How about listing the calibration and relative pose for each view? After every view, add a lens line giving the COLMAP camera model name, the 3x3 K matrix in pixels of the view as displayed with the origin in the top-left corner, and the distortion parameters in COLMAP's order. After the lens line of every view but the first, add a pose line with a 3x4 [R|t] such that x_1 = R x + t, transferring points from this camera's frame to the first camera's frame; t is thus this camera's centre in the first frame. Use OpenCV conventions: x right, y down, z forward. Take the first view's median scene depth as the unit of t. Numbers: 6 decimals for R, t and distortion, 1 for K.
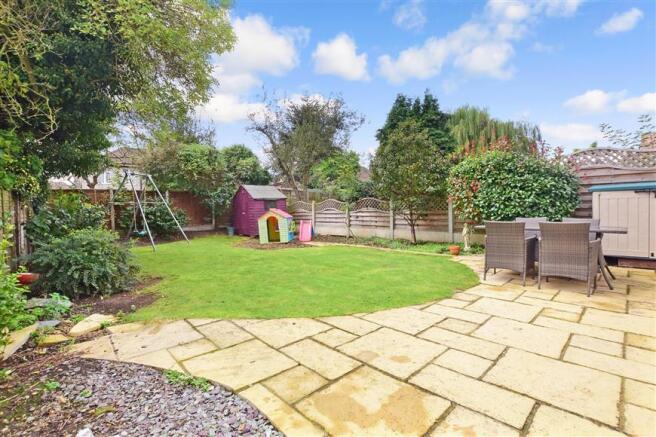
lens RADIAL K [[298.7, 0, 326.9], [0, 298.7, 211.0], [0, 0, 1]] dist [-0.000141, 0.000178]
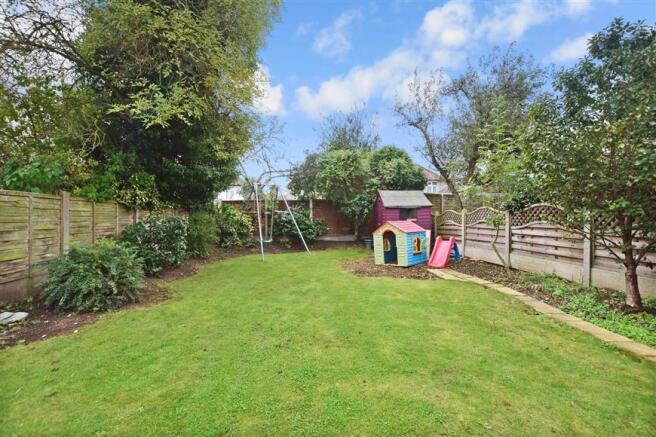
lens RADIAL K [[298.7, 0, 326.9], [0, 298.7, 211.0], [0, 0, 1]] dist [-0.000141, 0.000178]
pose [[0.770745, 0.000567, -0.637143, 0.178693], [-0.017300, 0.999650, -0.020039, -0.011835], [0.636909, 0.026468, 0.770485, 0.296109]]
